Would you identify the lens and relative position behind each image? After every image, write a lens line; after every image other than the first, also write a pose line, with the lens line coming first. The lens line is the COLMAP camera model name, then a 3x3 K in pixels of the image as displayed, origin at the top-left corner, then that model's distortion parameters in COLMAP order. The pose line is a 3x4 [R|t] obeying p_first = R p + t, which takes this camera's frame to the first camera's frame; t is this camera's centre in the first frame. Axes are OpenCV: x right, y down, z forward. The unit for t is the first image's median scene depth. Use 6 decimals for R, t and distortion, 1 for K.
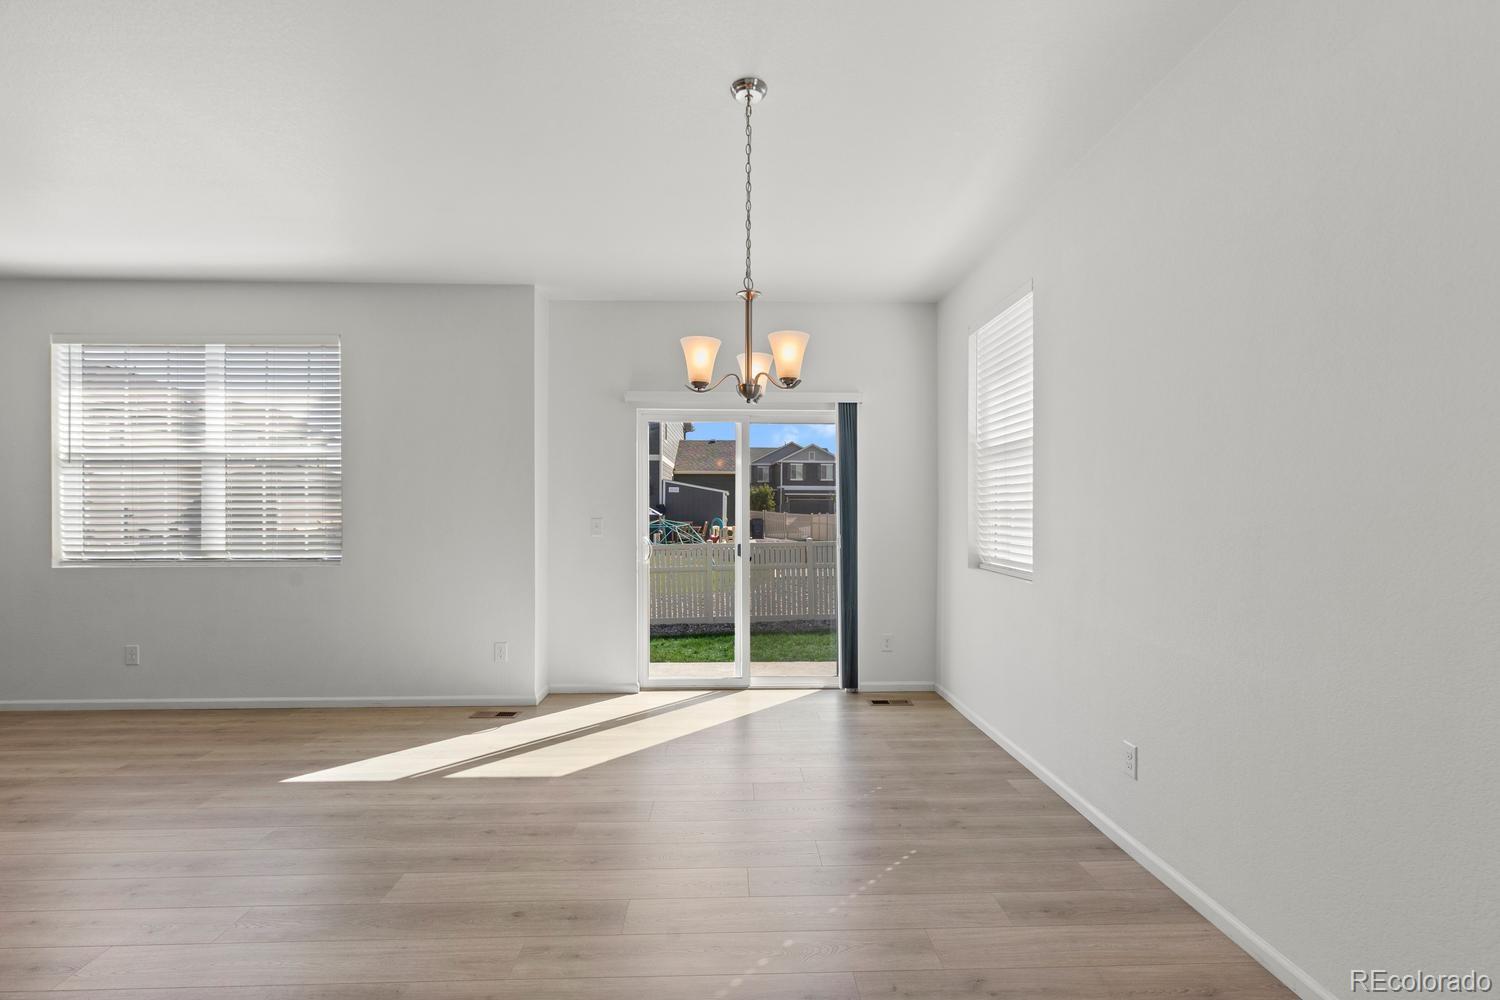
lens RADIAL K [[686.2, 0, 745.6], [0, 686.2, 510.8], [0, 0, 1]] dist [0.000700, -0.000142]
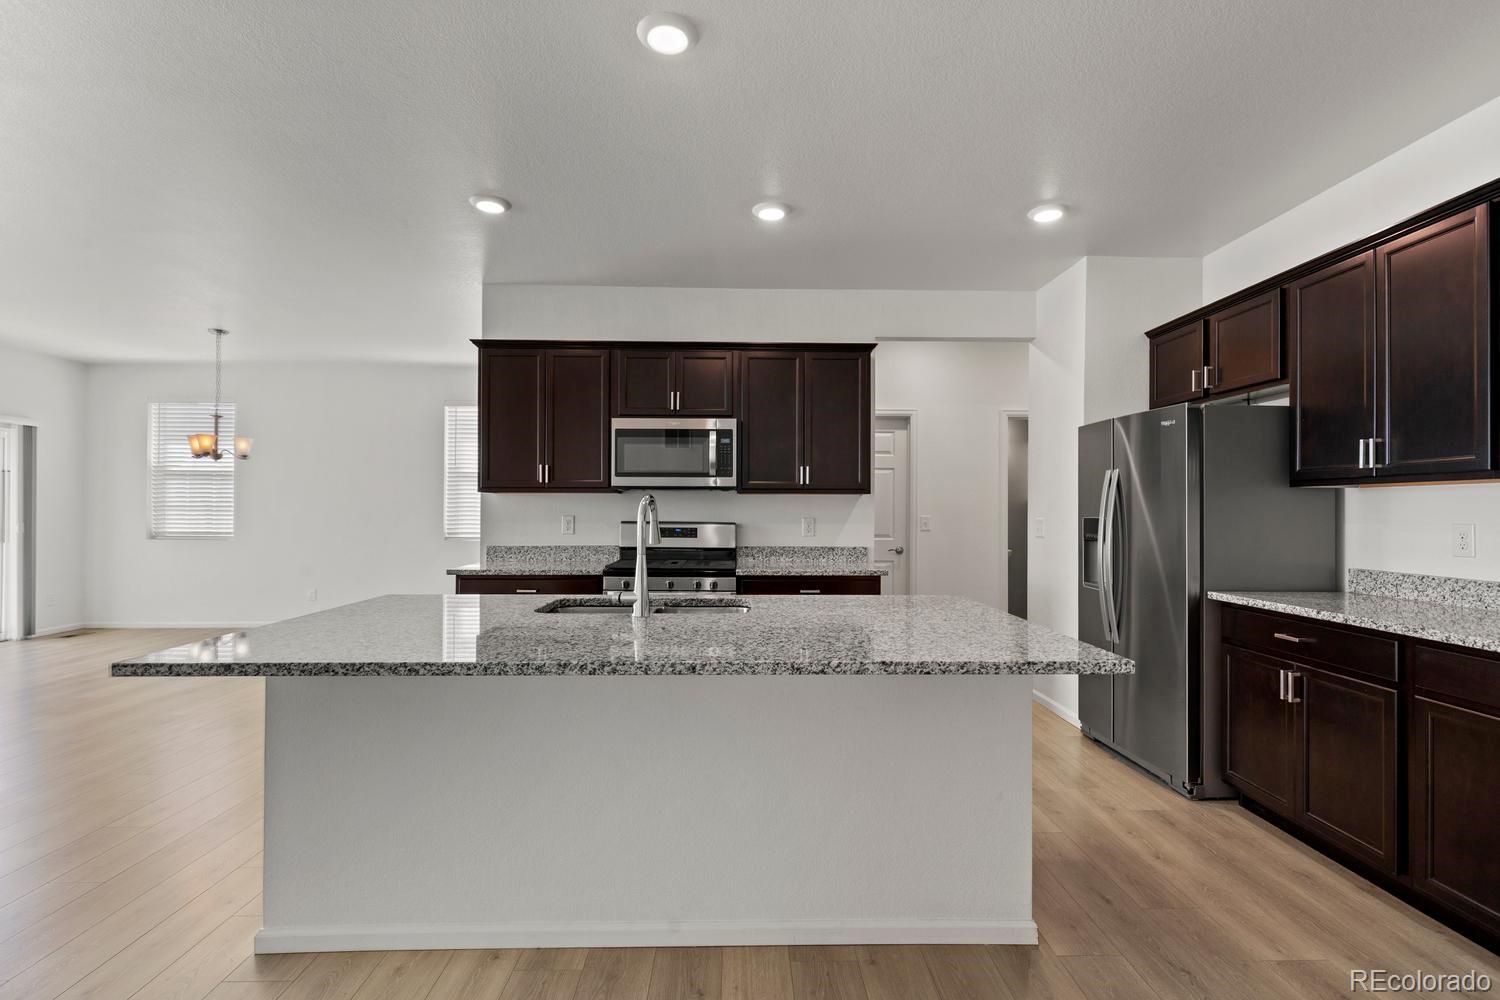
lens RADIAL K [[676.8, 0, 749.7], [0, 676.8, 504.0], [0, 0, 1]] dist [0.004346, -0.001242]
pose [[0.011801, 0.007468, 0.999902, -1.355605], [-0.006557, 0.999951, -0.007391, -0.001745], [-0.999909, -0.006469, 0.011849, -0.512673]]
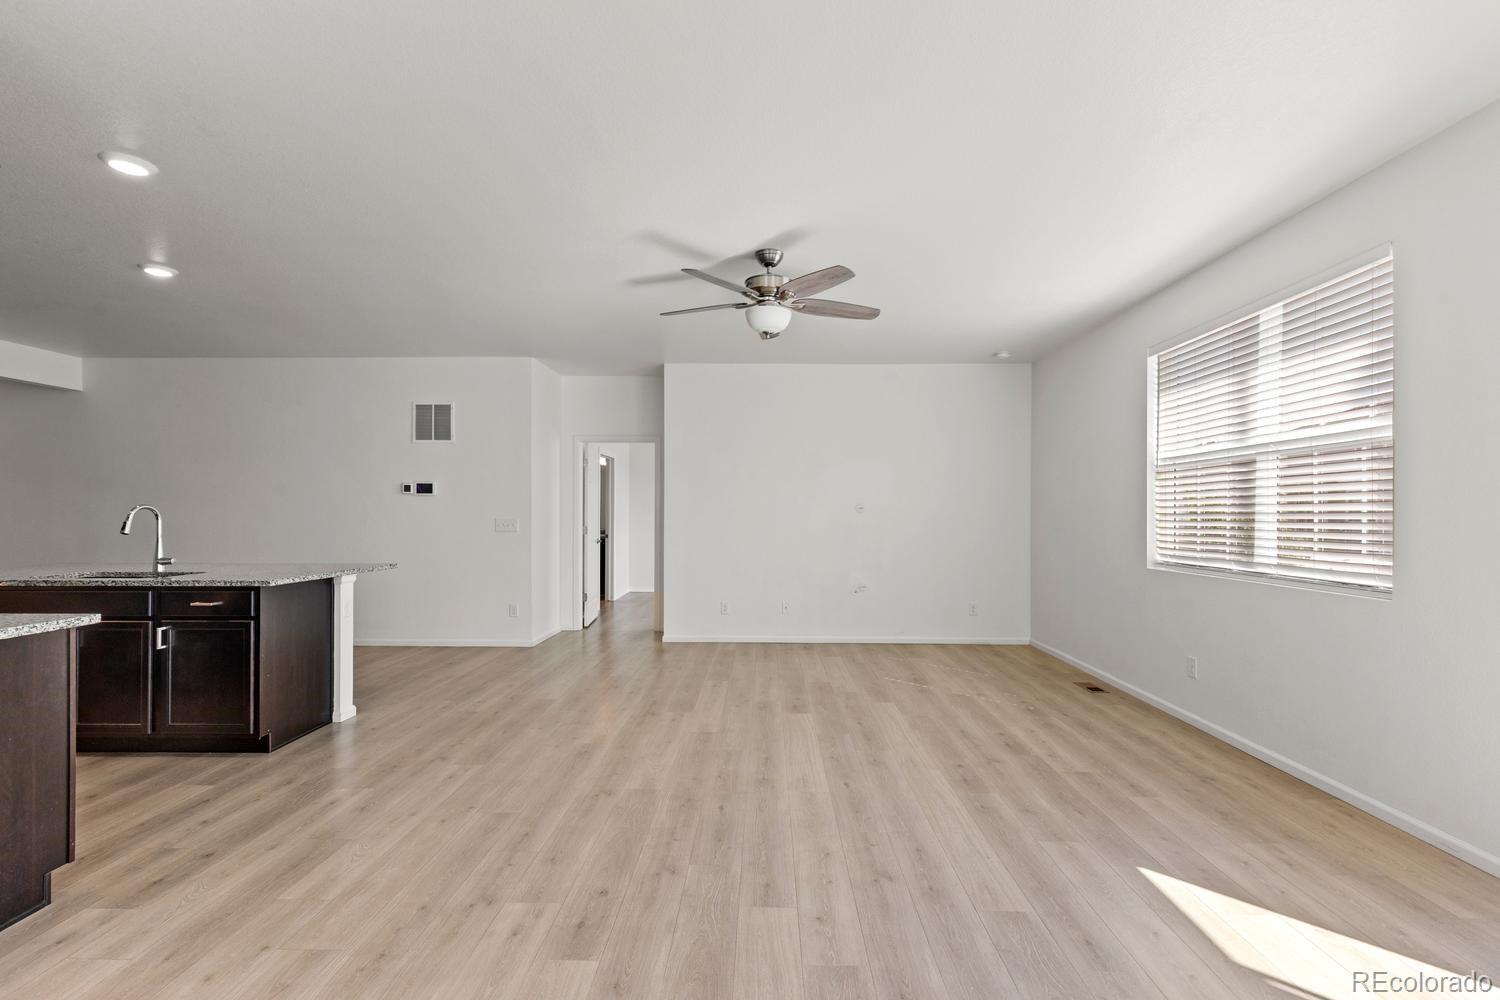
lens RADIAL K [[679.9, 0, 750.8], [0, 679.9, 517.0], [0, 0, 1]] dist [0.000431, -0.000519]
pose [[-0.060252, 0.004483, -0.998173, 0.081009], [-0.001365, 0.999989, 0.004573, -0.000039], [0.998182, 0.001638, -0.060245, 0.473334]]
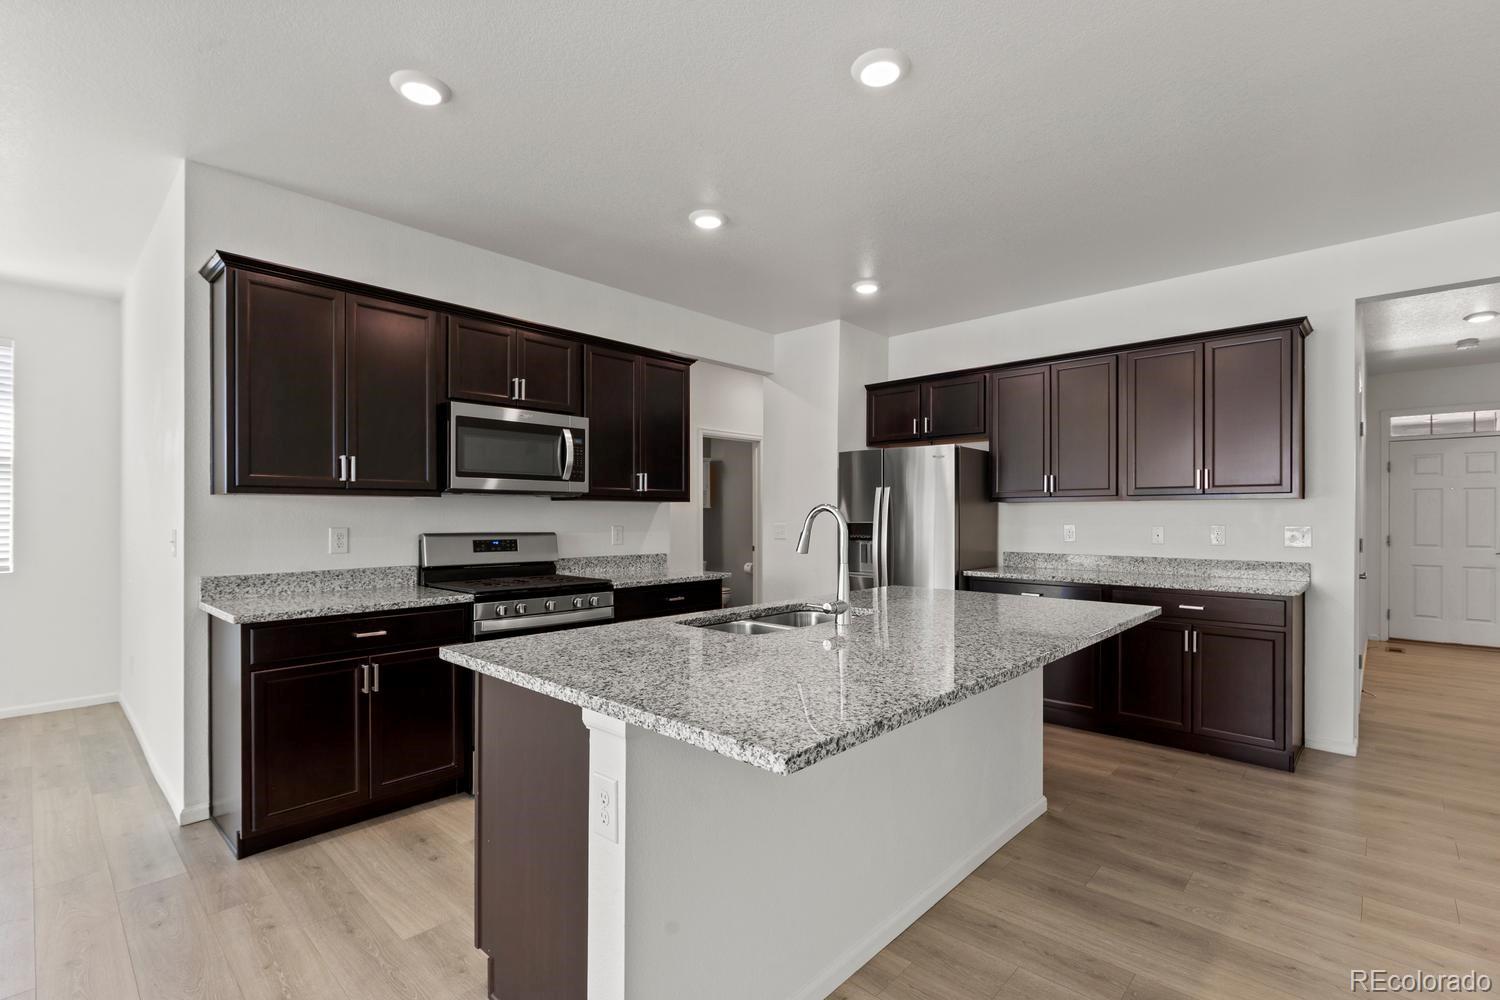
lens RADIAL K [[679.9, 0, 750.8], [0, 679.9, 517.0], [0, 0, 1]] dist [0.000431, -0.000519]
pose [[-0.705475, -0.000851, 0.708735, -1.161060], [-0.002323, 0.999997, -0.001112, -0.001373], [-0.708731, -0.002430, -0.705474, 0.002377]]
